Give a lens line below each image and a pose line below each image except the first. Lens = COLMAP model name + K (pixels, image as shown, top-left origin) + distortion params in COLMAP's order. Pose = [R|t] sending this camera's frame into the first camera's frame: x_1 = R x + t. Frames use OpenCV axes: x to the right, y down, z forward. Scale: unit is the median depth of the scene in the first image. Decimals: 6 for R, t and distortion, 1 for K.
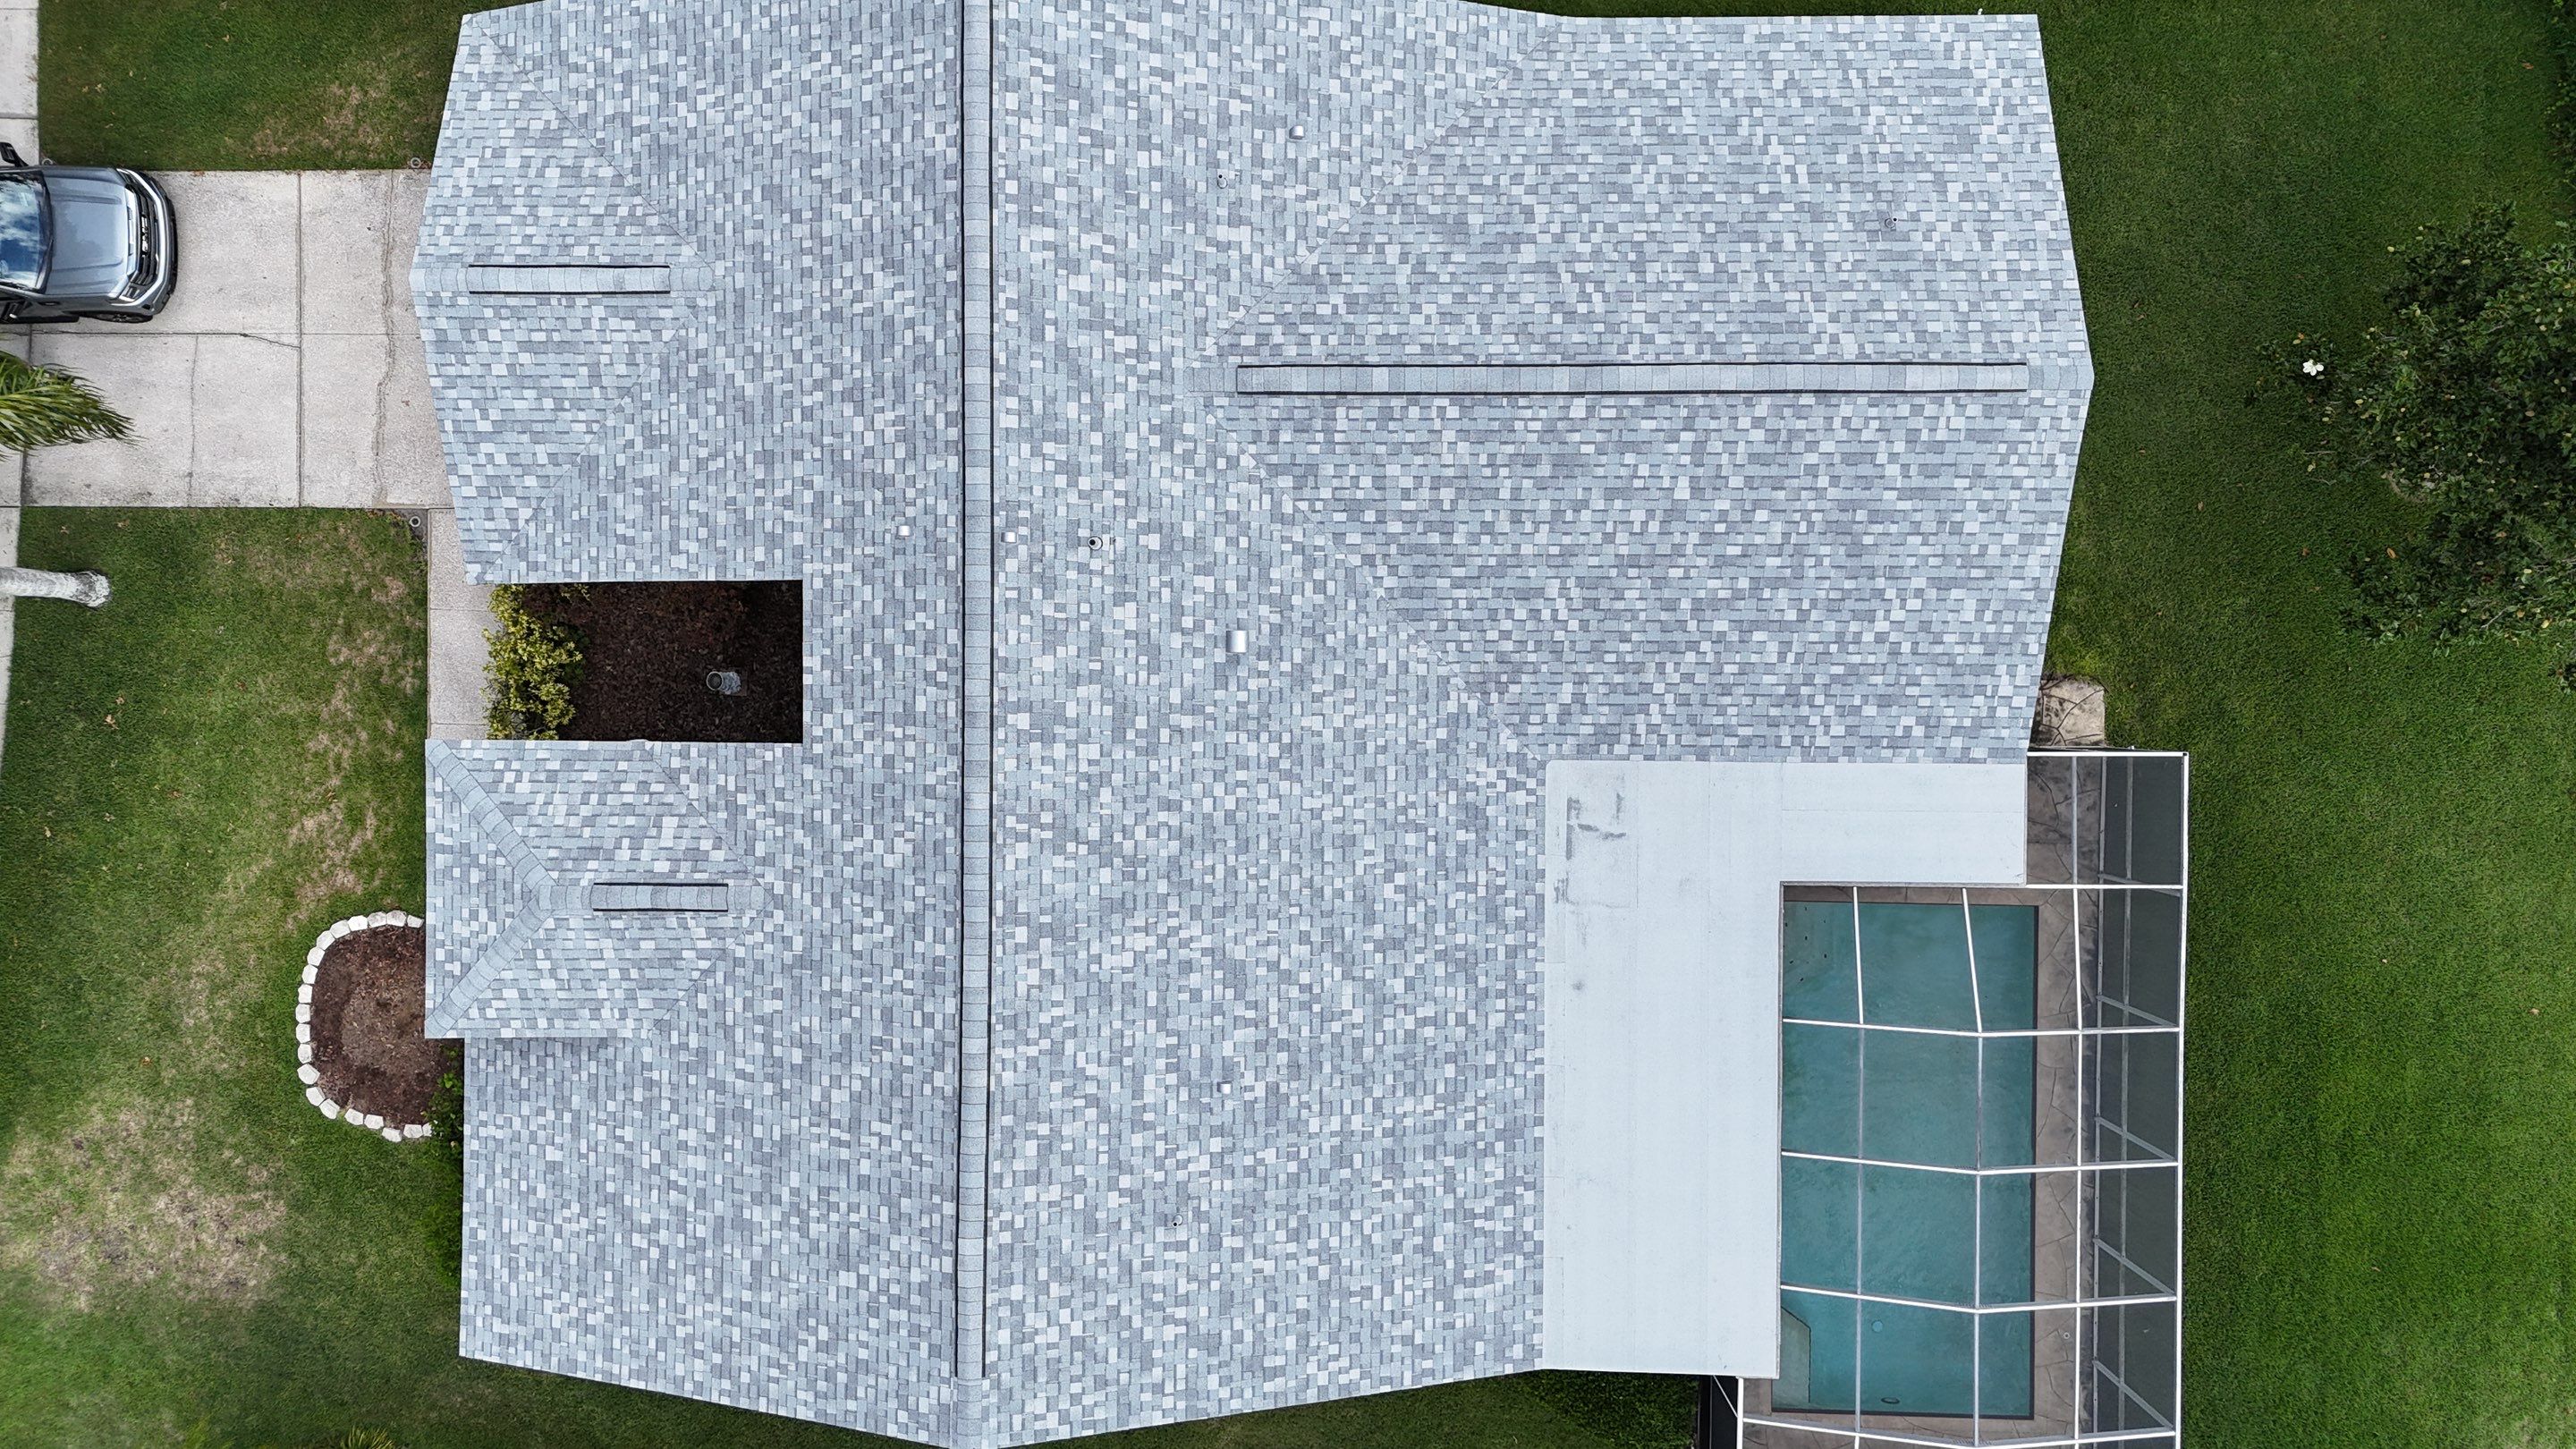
lens RADIAL K [[1879.1, 0, 1286.8], [0, 1879.1, 718.2], [0, 0, 1]] dist [0.168902, -0.428570]
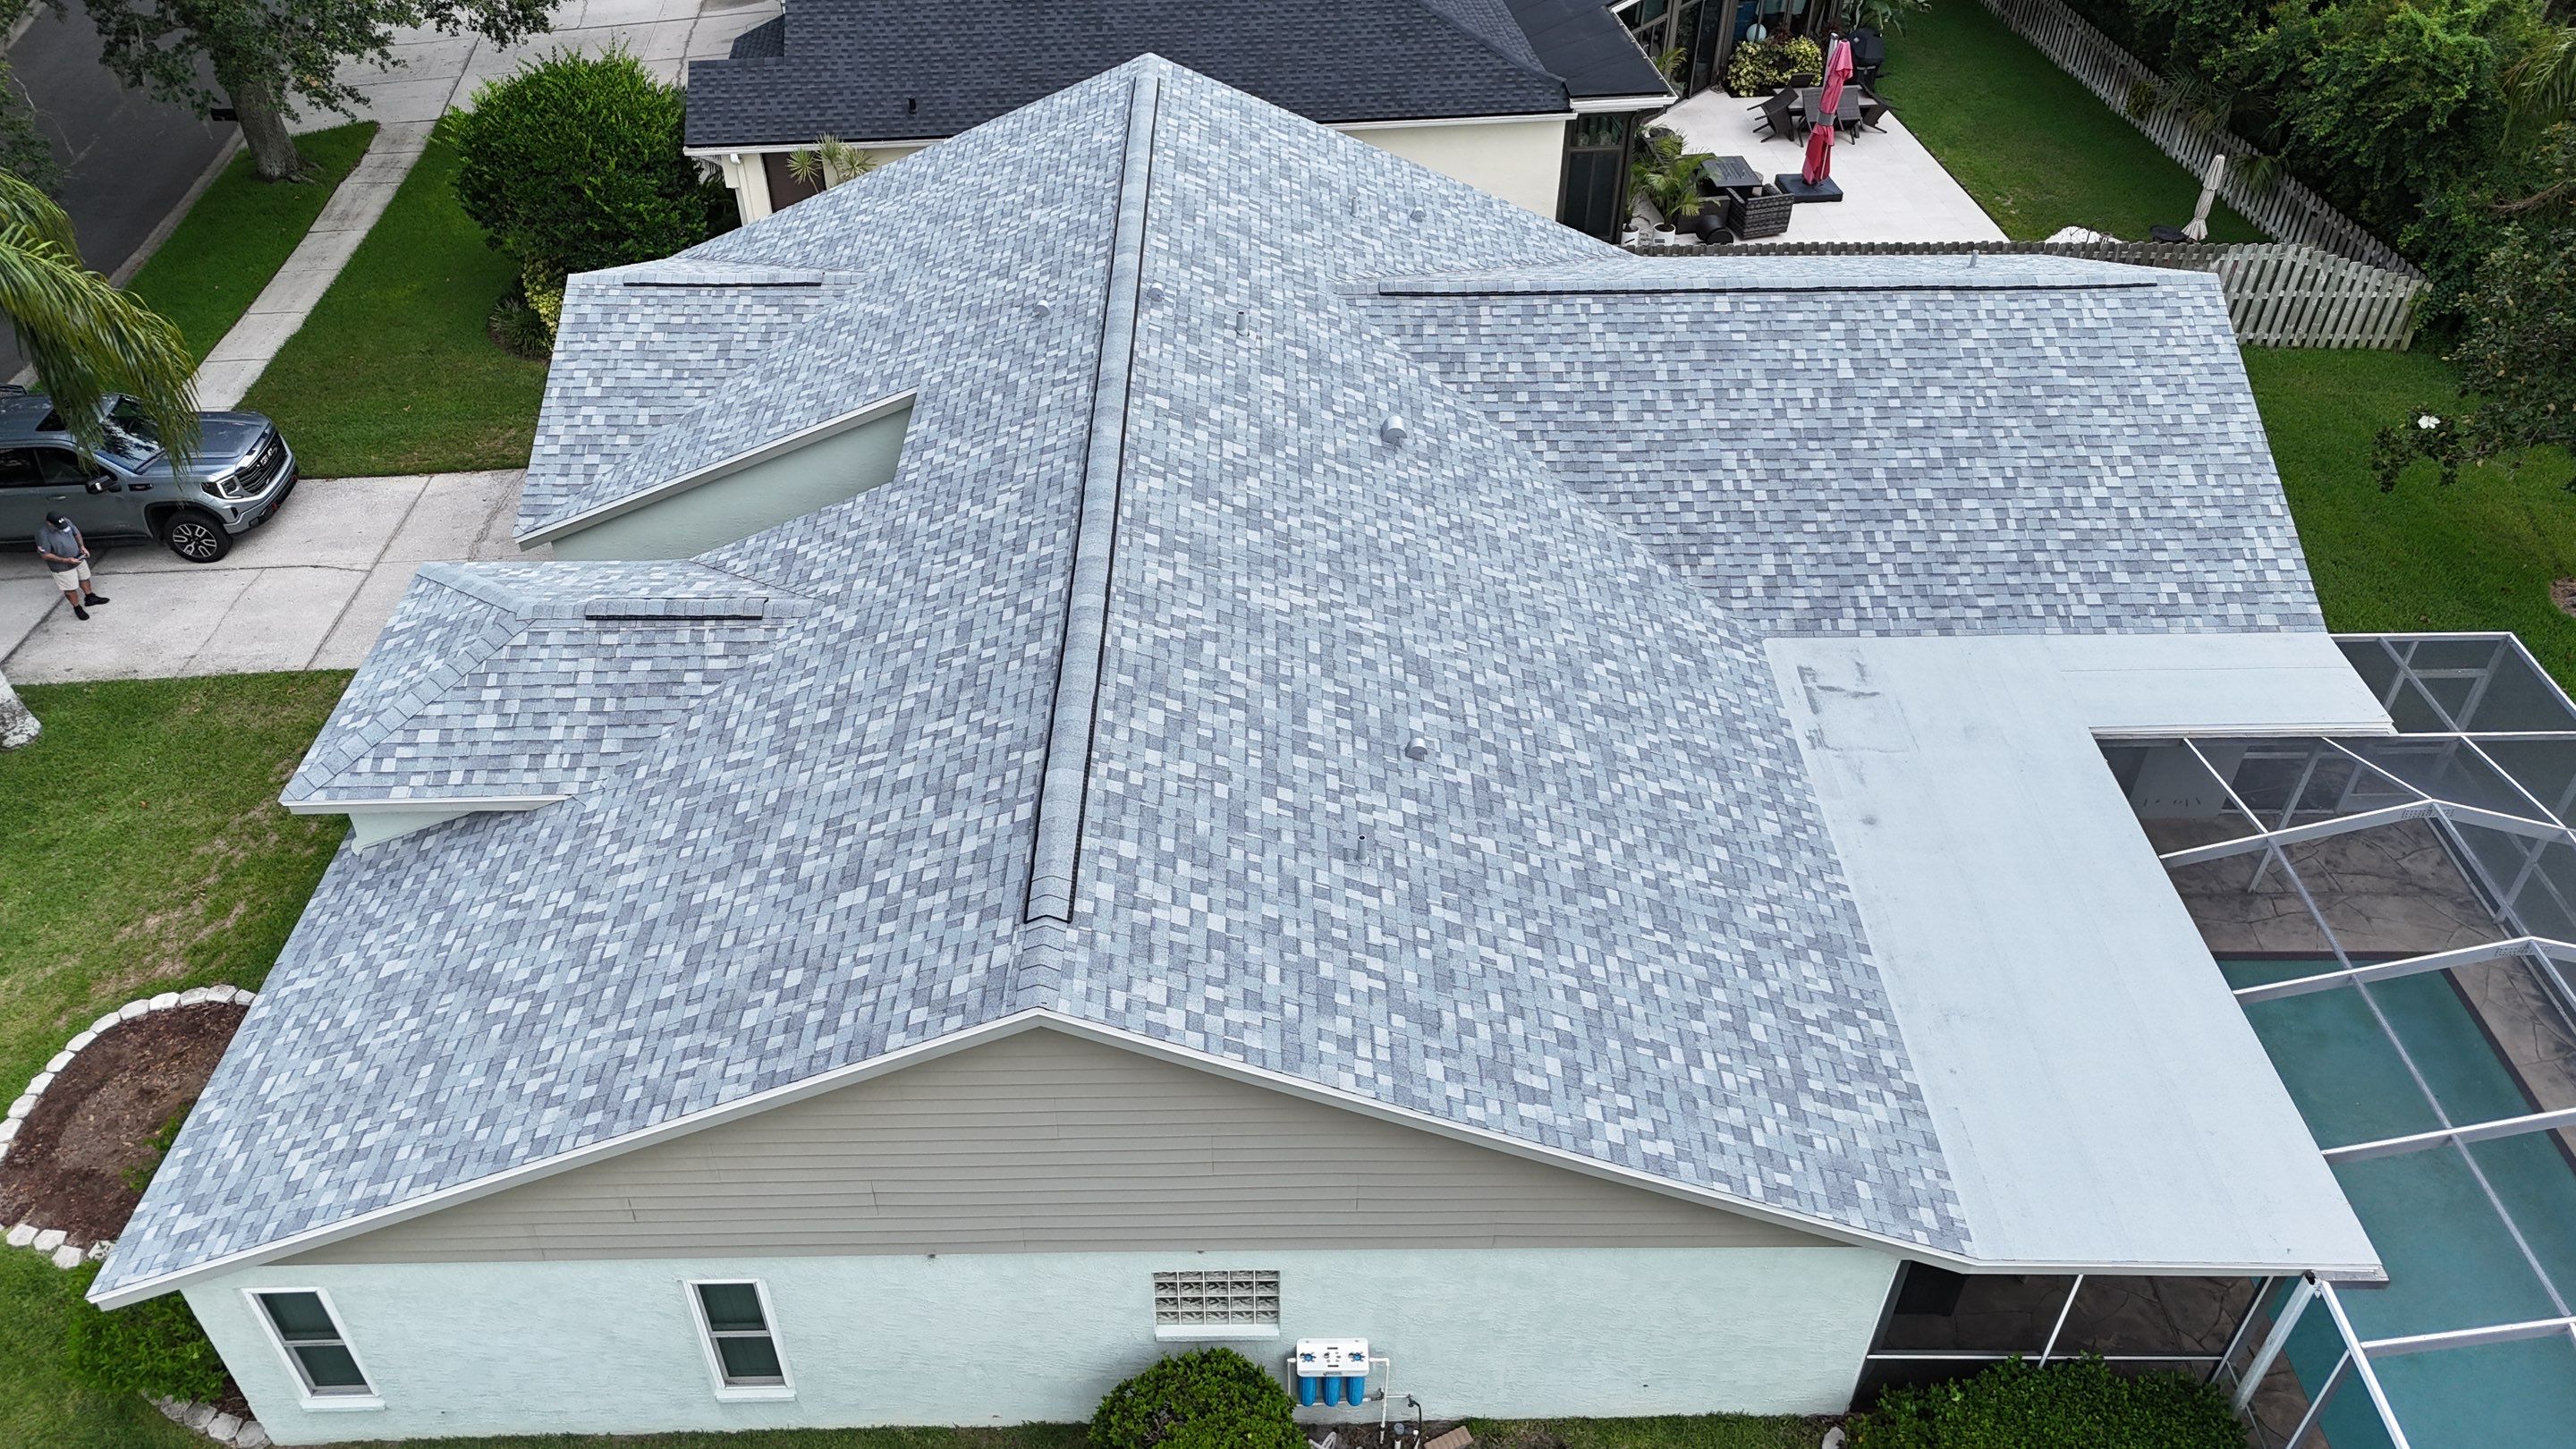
lens RADIAL K [[1879.1, 0, 1286.8], [0, 1879.1, 718.2], [0, 0, 1]] dist [0.168902, -0.428570]
pose [[0.999413, 0.008430, 0.033196, -0.104437], [0.020956, 0.616105, -0.787385, 0.738152], [-0.027090, 0.787619, 0.615567, 0.546396]]
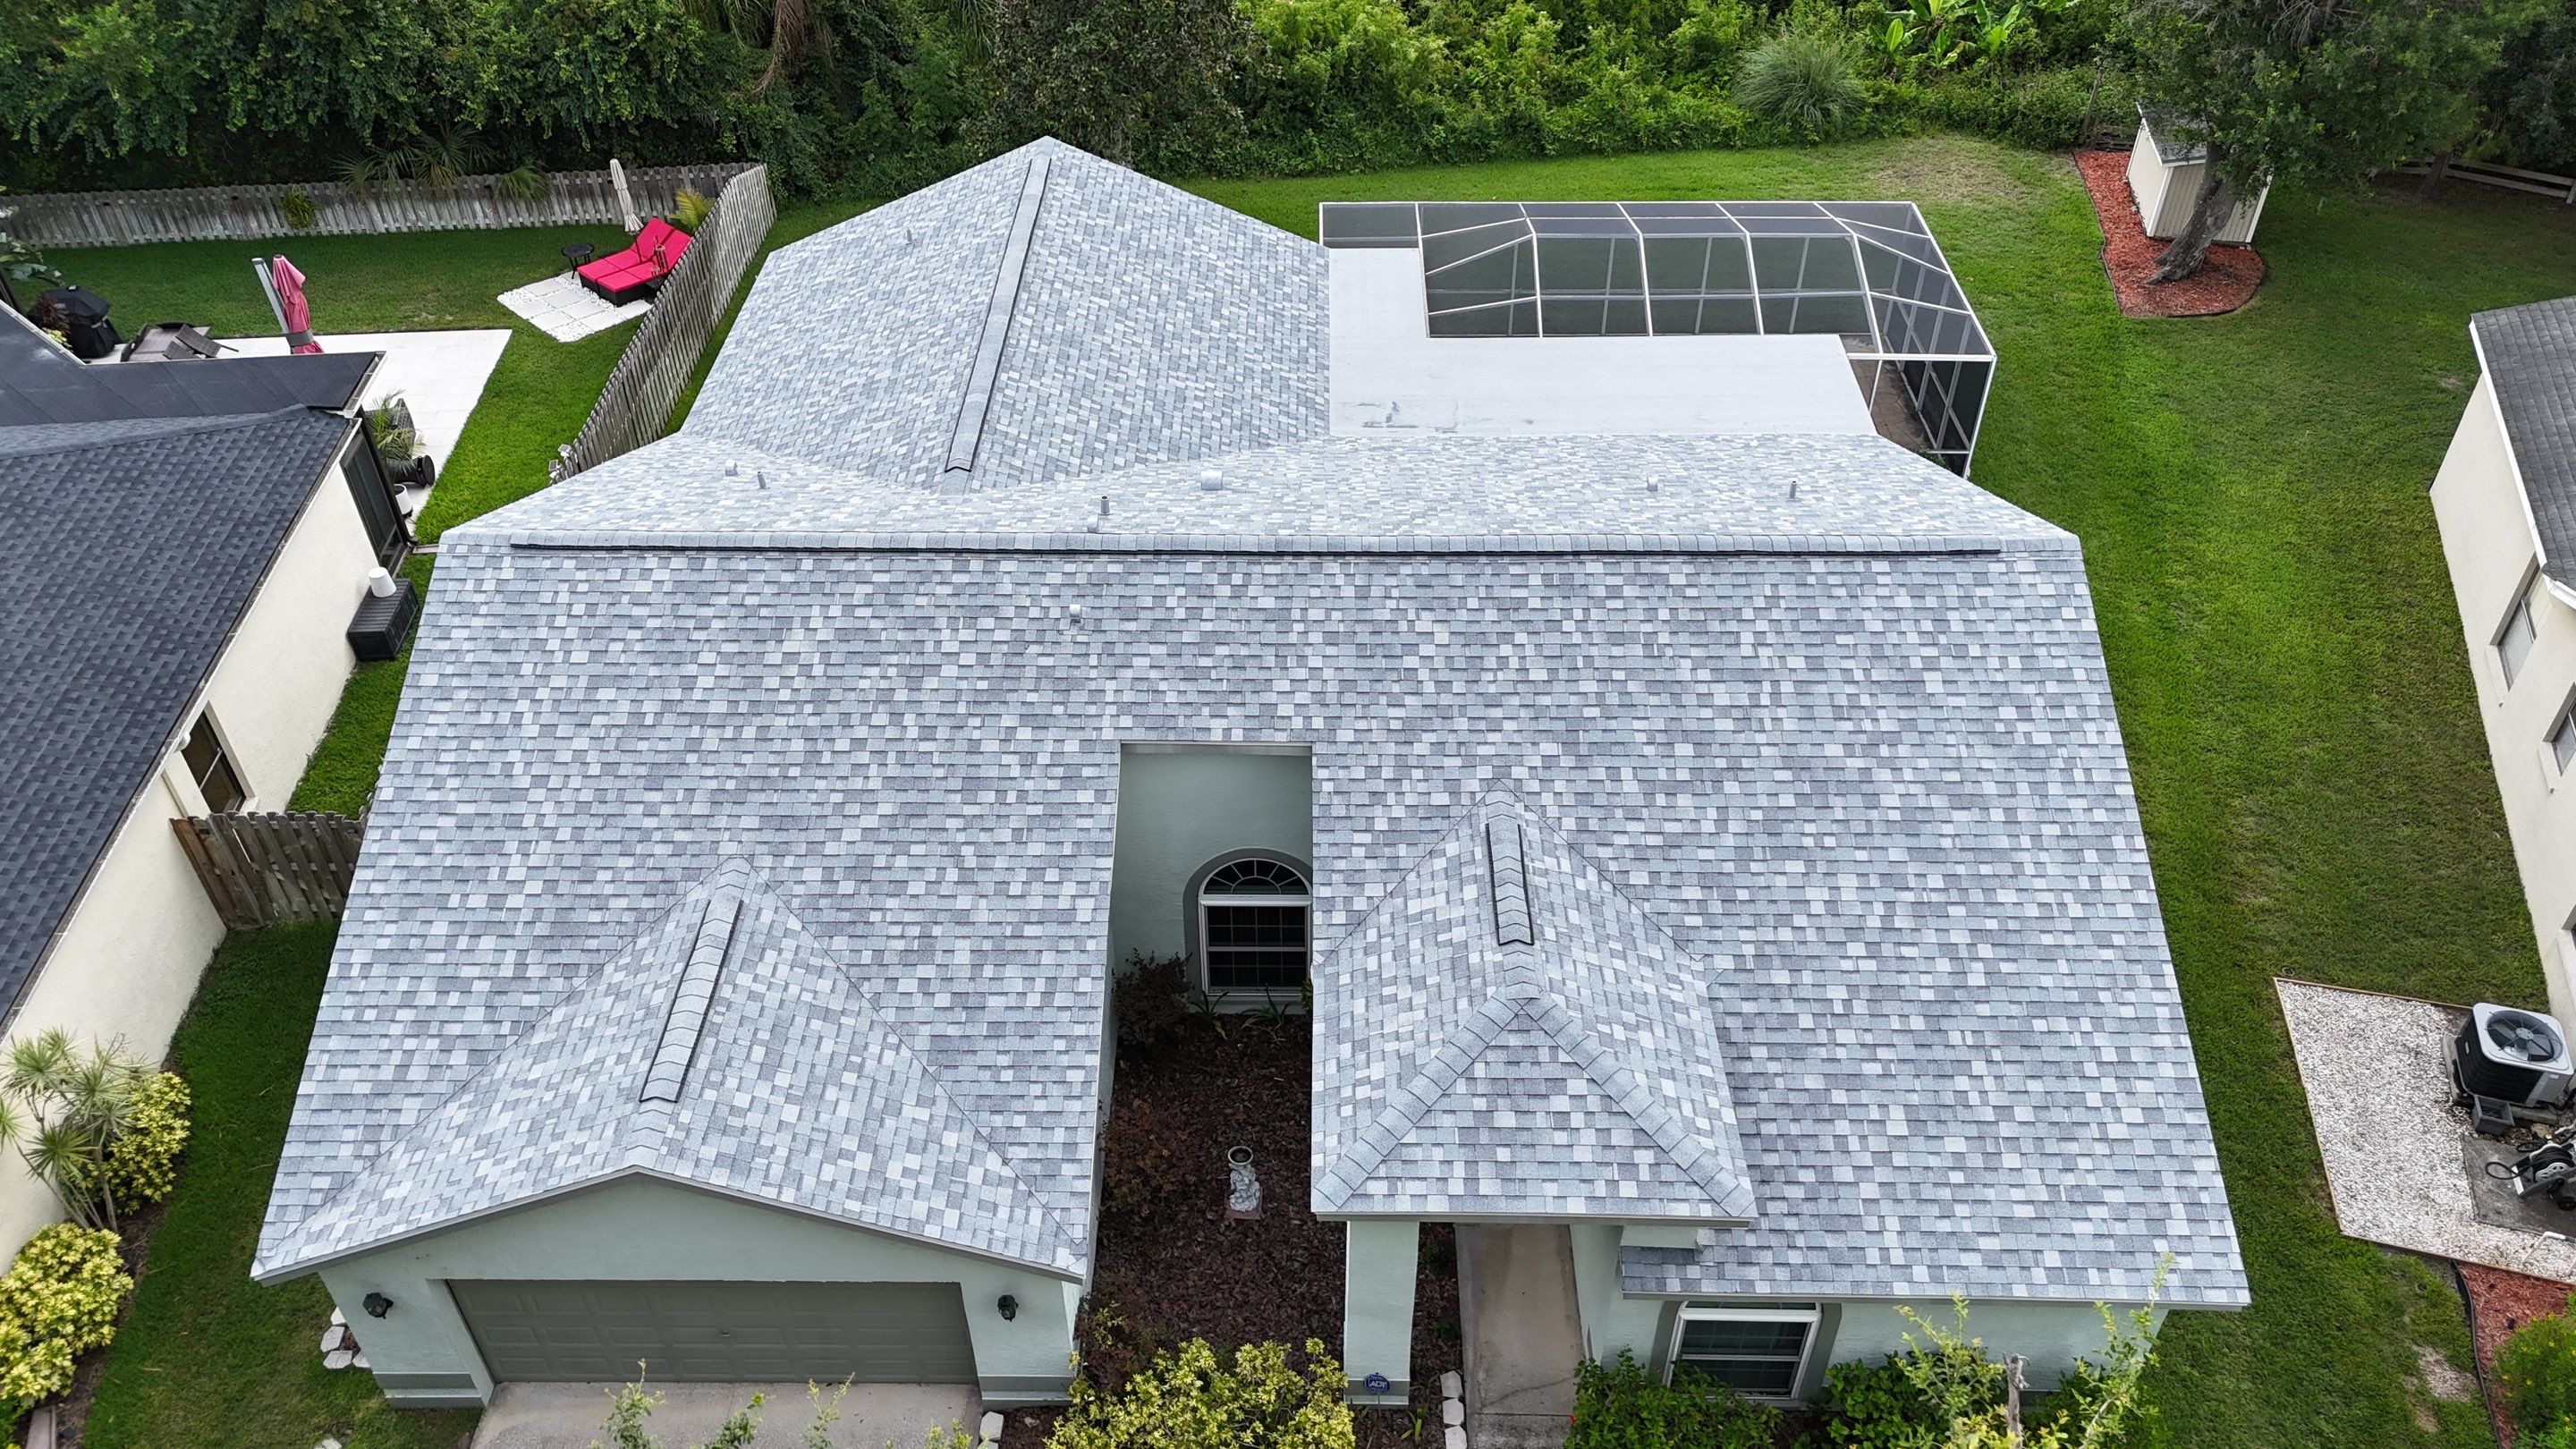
lens RADIAL K [[1879.1, 0, 1286.8], [0, 1879.1, 718.2], [0, 0, 1]] dist [0.168902, -0.428570]
pose [[0.008477, -0.617383, 0.786617, -0.896248], [0.999644, -0.014655, -0.022275, 0.020573], [0.025280, 0.786526, 0.617039, 0.462469]]
